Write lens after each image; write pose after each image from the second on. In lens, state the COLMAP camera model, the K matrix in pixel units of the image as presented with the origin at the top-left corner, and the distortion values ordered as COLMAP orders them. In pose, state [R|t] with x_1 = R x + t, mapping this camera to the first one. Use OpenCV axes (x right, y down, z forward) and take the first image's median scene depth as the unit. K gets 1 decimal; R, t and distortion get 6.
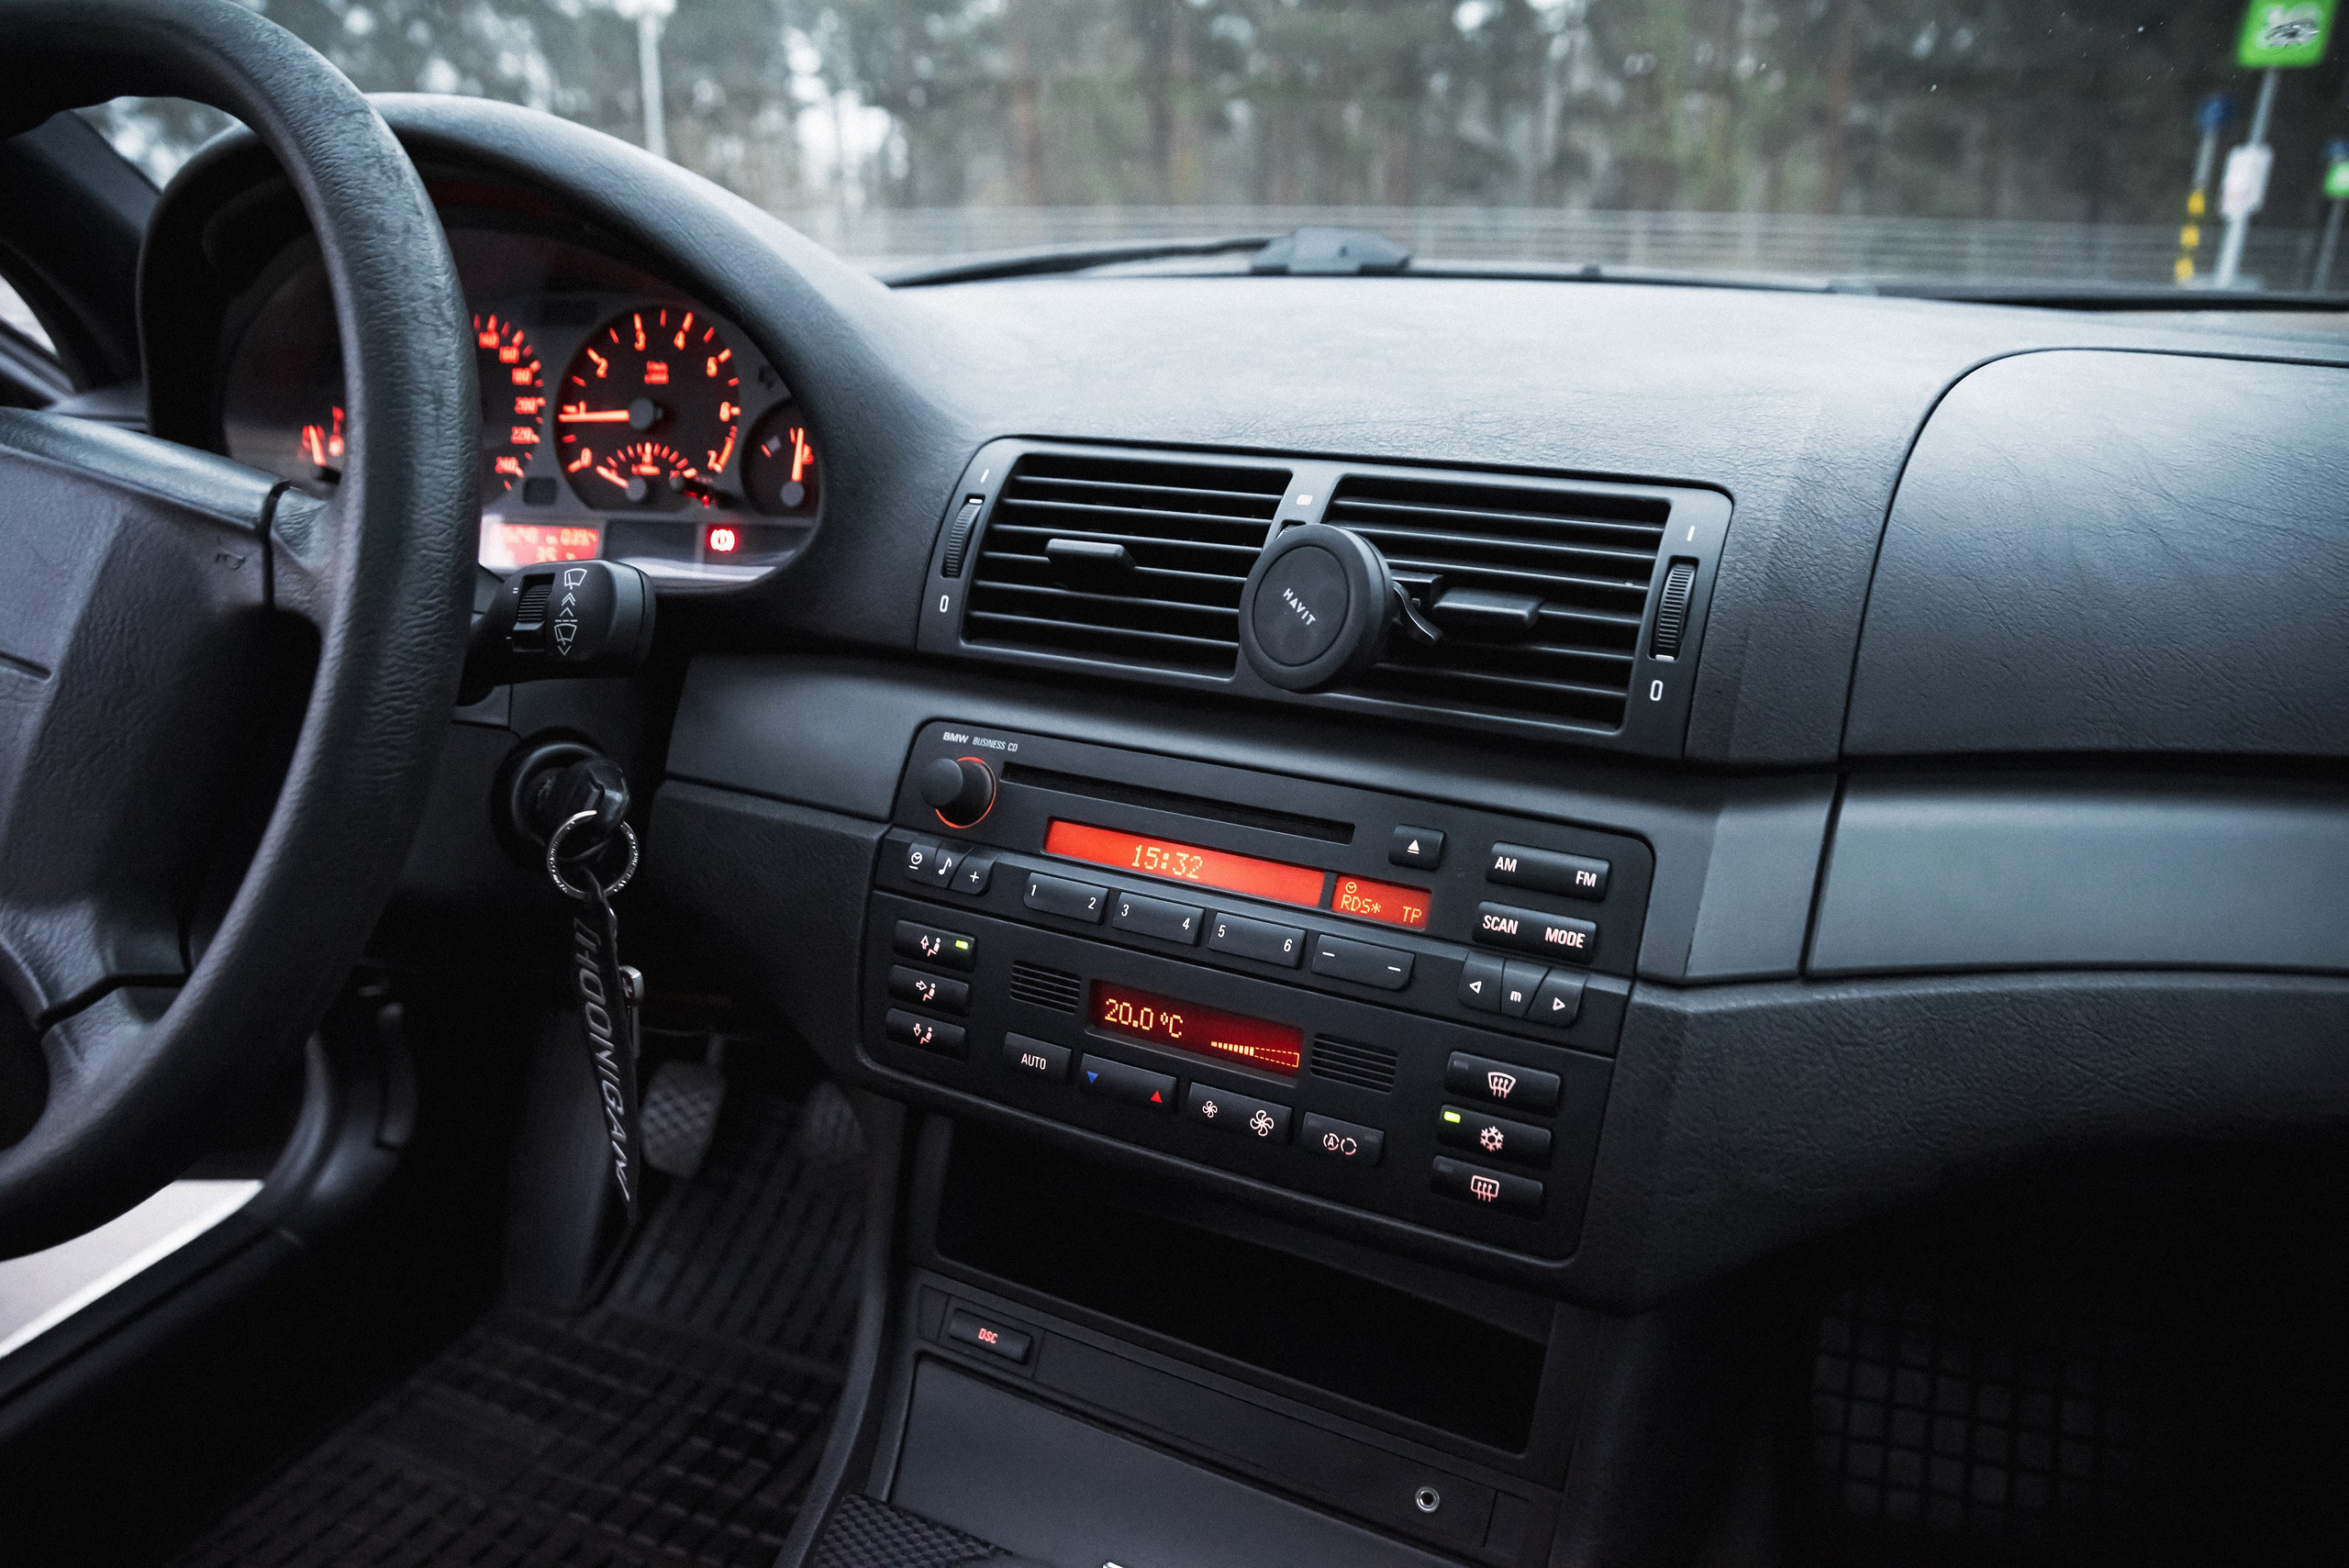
lens RADIAL K [[1547.6, 0, 1207.9], [0, 1547.6, 834.5], [0, 0, 1]] dist [-0.113644, 0.015568]
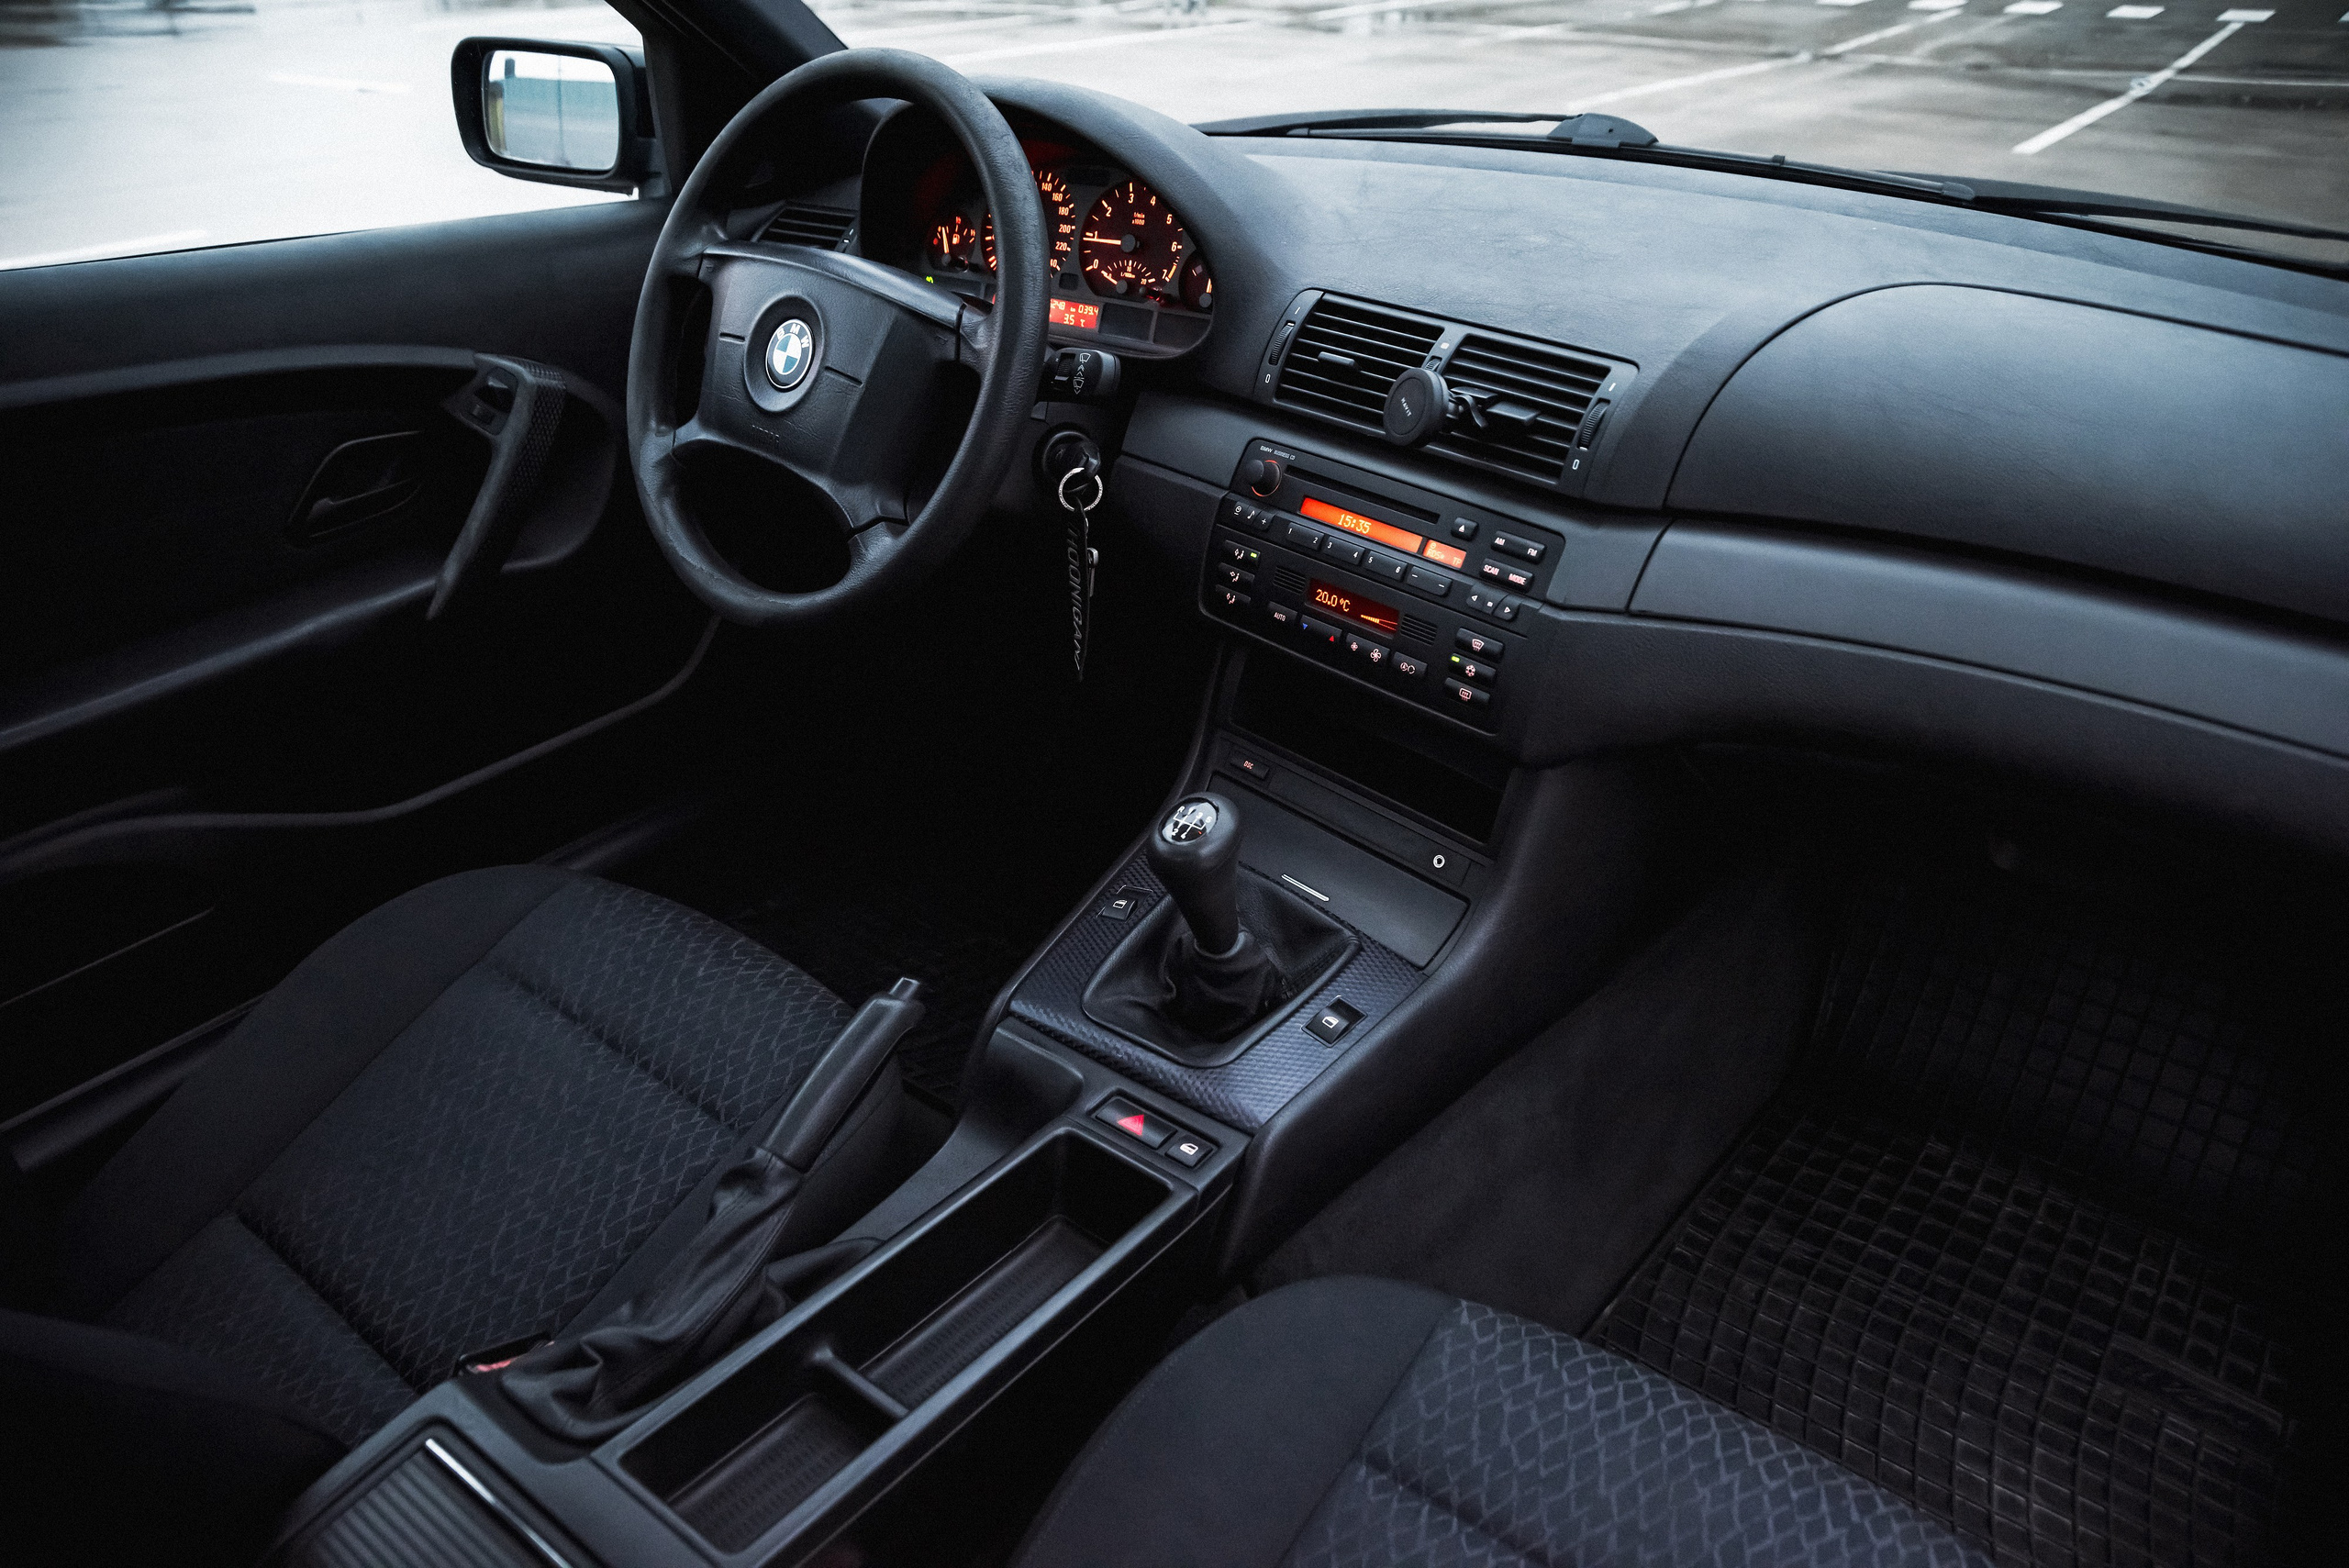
lens RADIAL K [[1547.6, 0, 1234.0], [0, 1547.6, 832.8], [0, 0, 1]] dist [-0.113644, 0.015568]
pose [[0.955321, 0.163706, -0.246094, 0.350666], [-0.114069, 0.972306, 0.203985, 0.016479], [0.272672, -0.166799, 0.947538, -0.914812]]
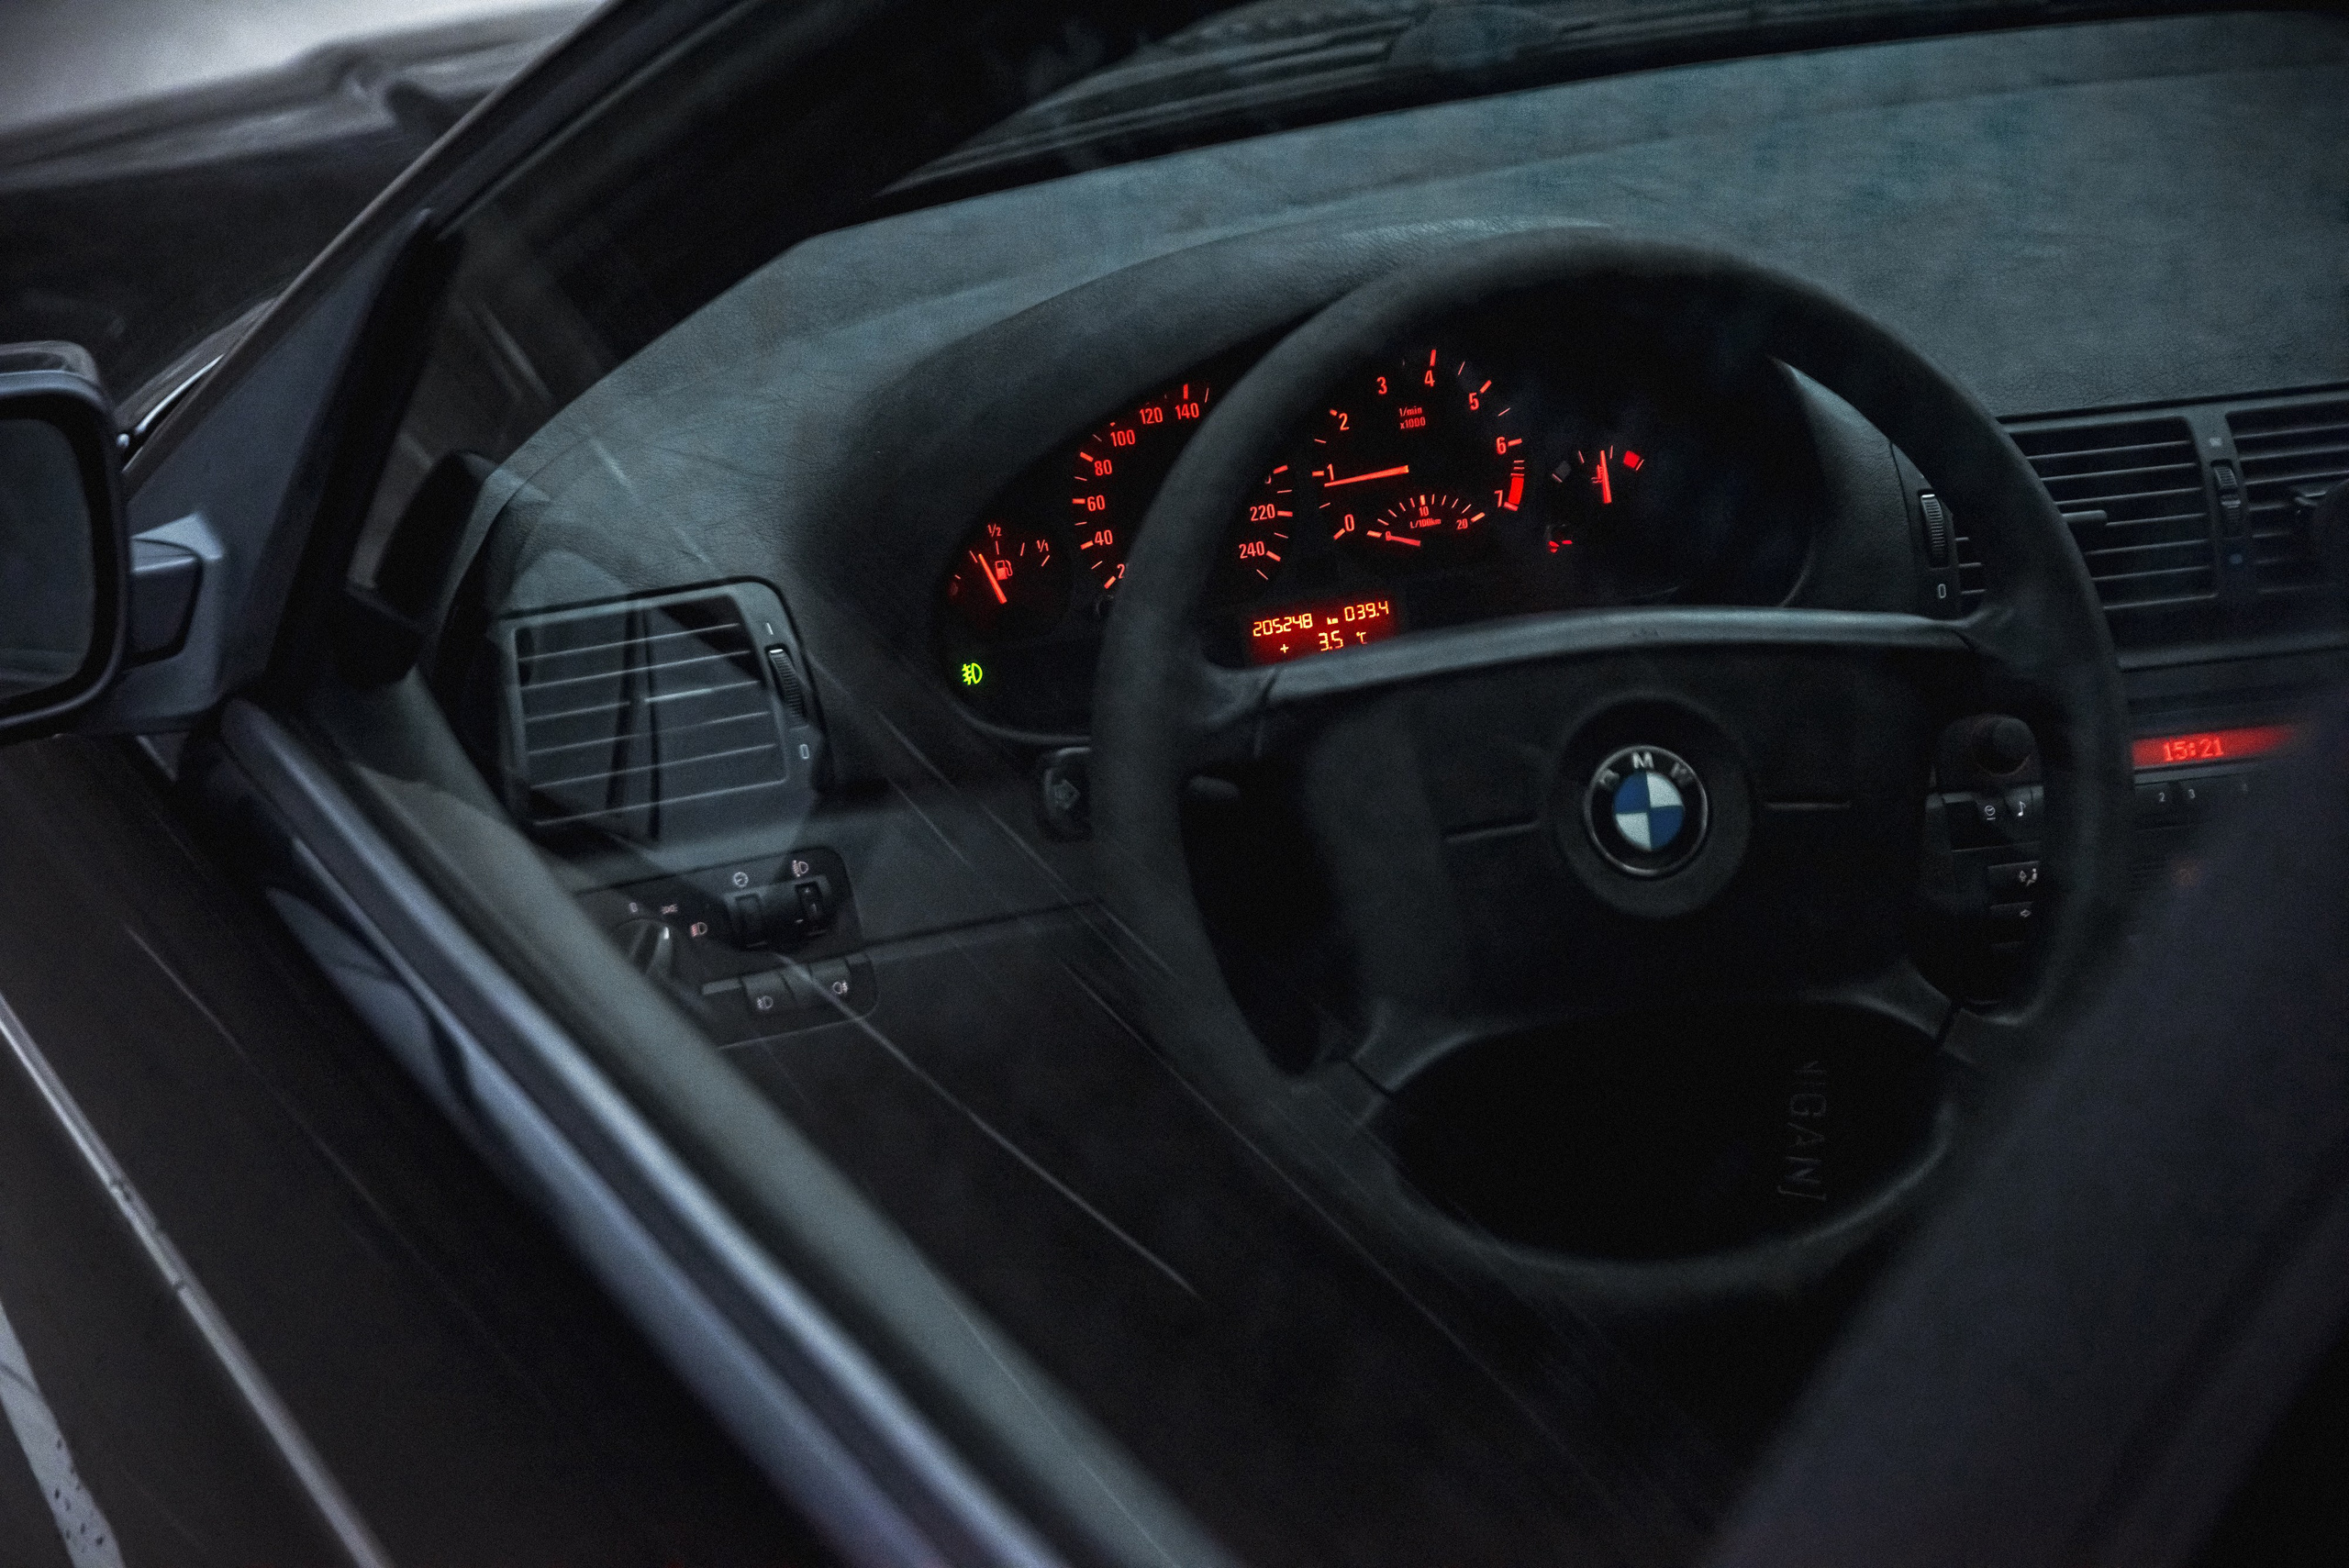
lens RADIAL K [[5418.8, 0, 1183.3], [0, 5418.8, 806.4], [0, 0, 1]] dist [0.656615, 0.000000]
pose [[0.745010, -0.259252, 0.614612, -3.126592], [0.242092, 0.963648, 0.113025, -0.590748], [-0.621572, 0.064588, 0.780690, -1.815398]]
